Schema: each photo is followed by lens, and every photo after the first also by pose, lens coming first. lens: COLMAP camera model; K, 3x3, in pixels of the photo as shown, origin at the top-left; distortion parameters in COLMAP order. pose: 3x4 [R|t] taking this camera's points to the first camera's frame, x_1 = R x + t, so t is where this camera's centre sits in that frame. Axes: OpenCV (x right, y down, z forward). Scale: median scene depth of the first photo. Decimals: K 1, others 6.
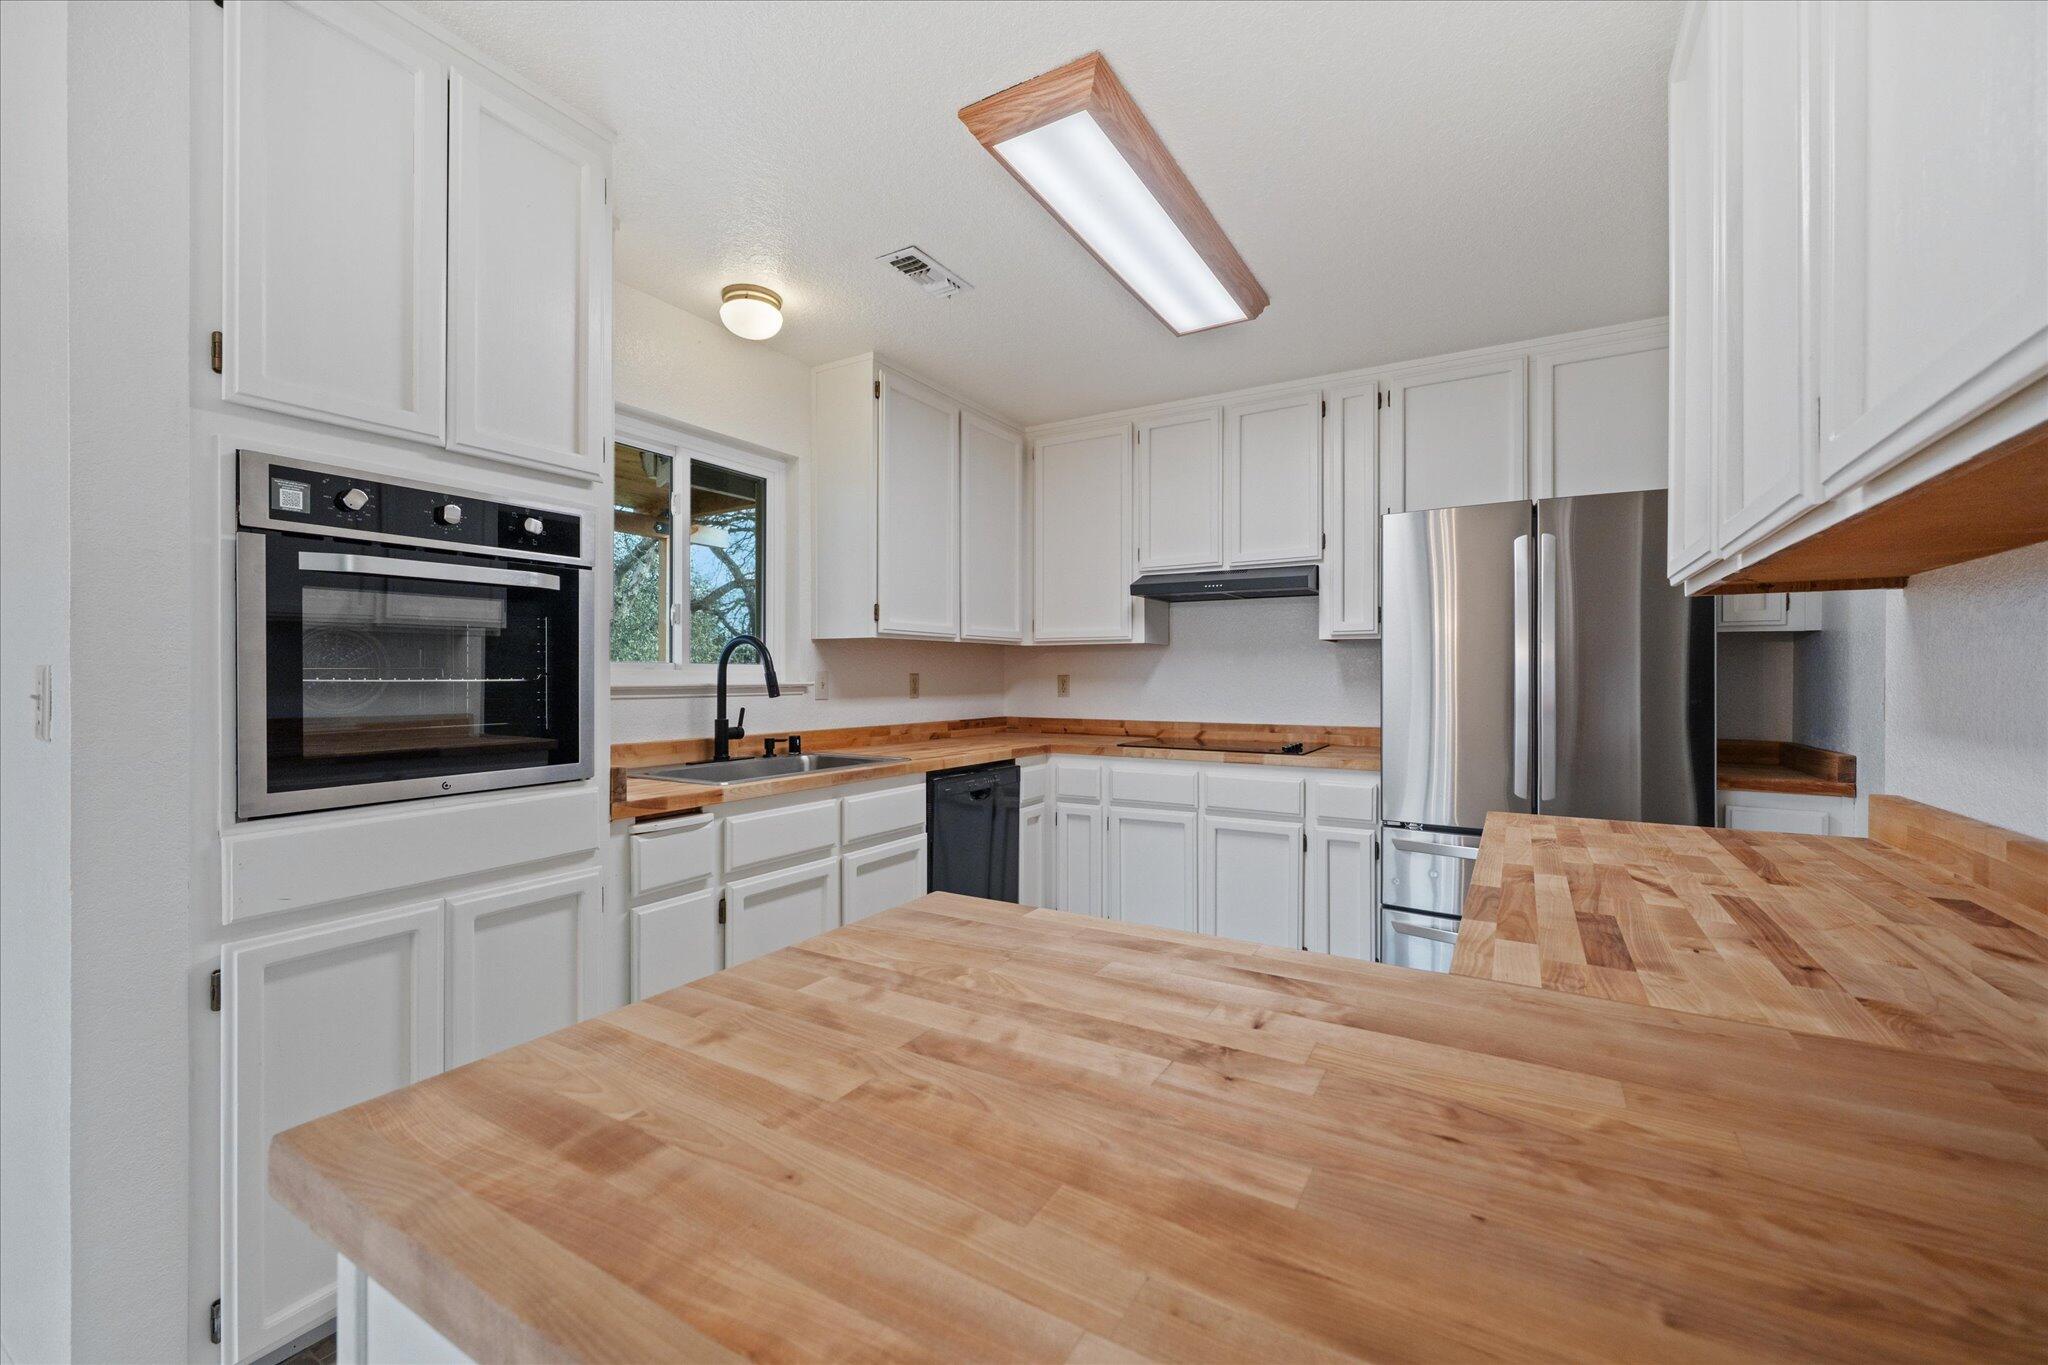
lens RADIAL K [[833.4, 0, 1030.7], [0, 833.4, 679.4], [0, 0, 1]] dist [0.001600, -0.000251]
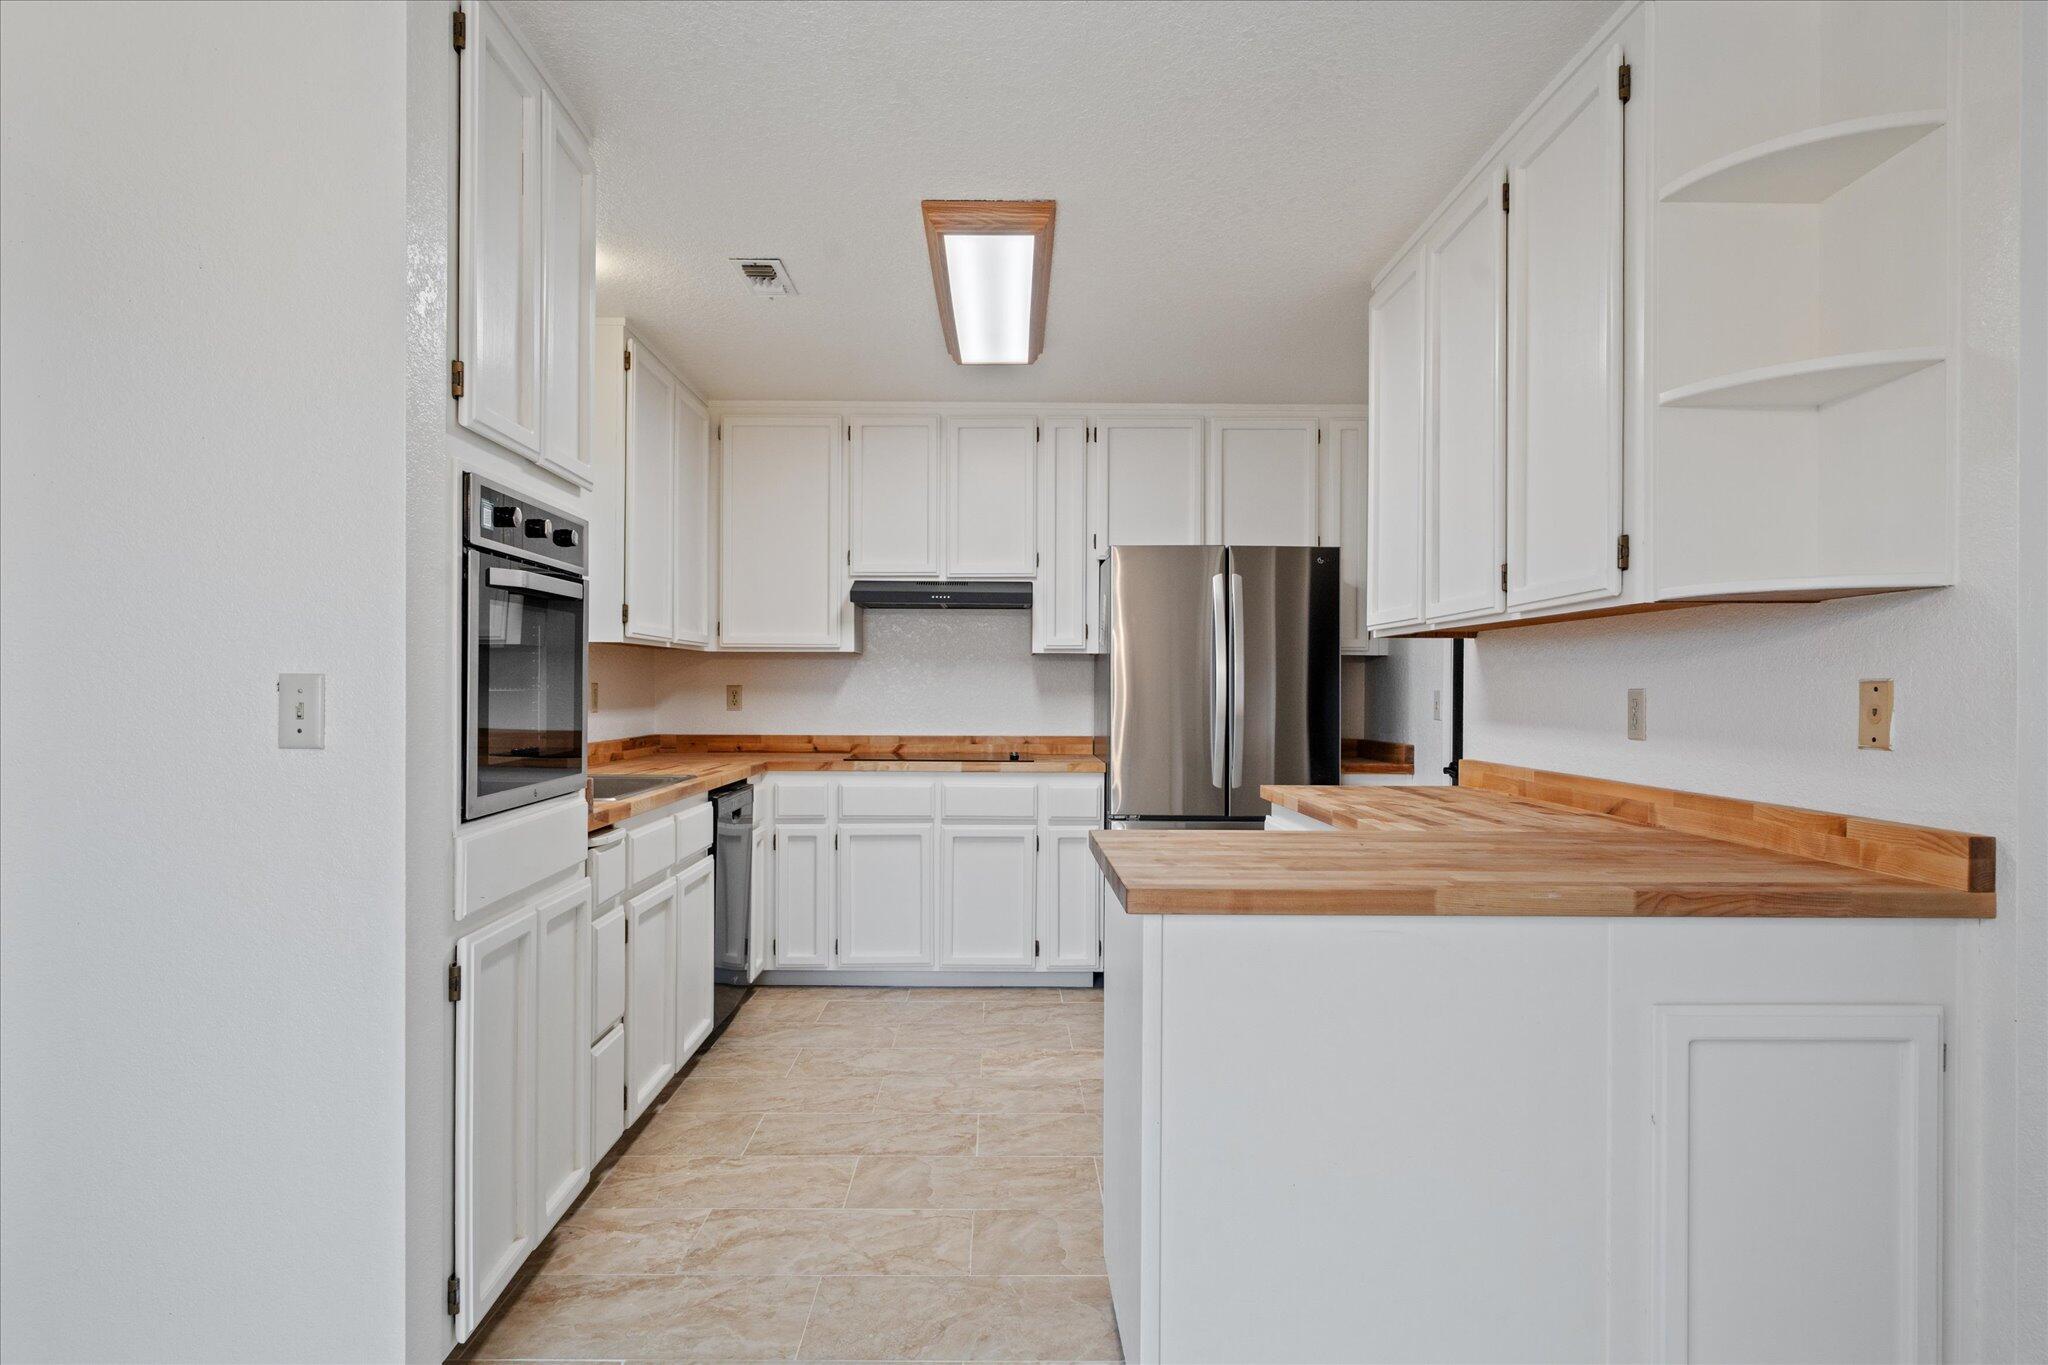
lens RADIAL K [[1171.3, 0, 1001.5], [0, 1171.3, 690.7], [0, 0, 1]] dist [0.002981, 0.000041]
pose [[0.858522, 0.001984, 0.512774, -0.540031], [-0.002069, 0.999998, -0.000406, 0.000860], [-0.512773, -0.000712, 0.858524, -0.300037]]
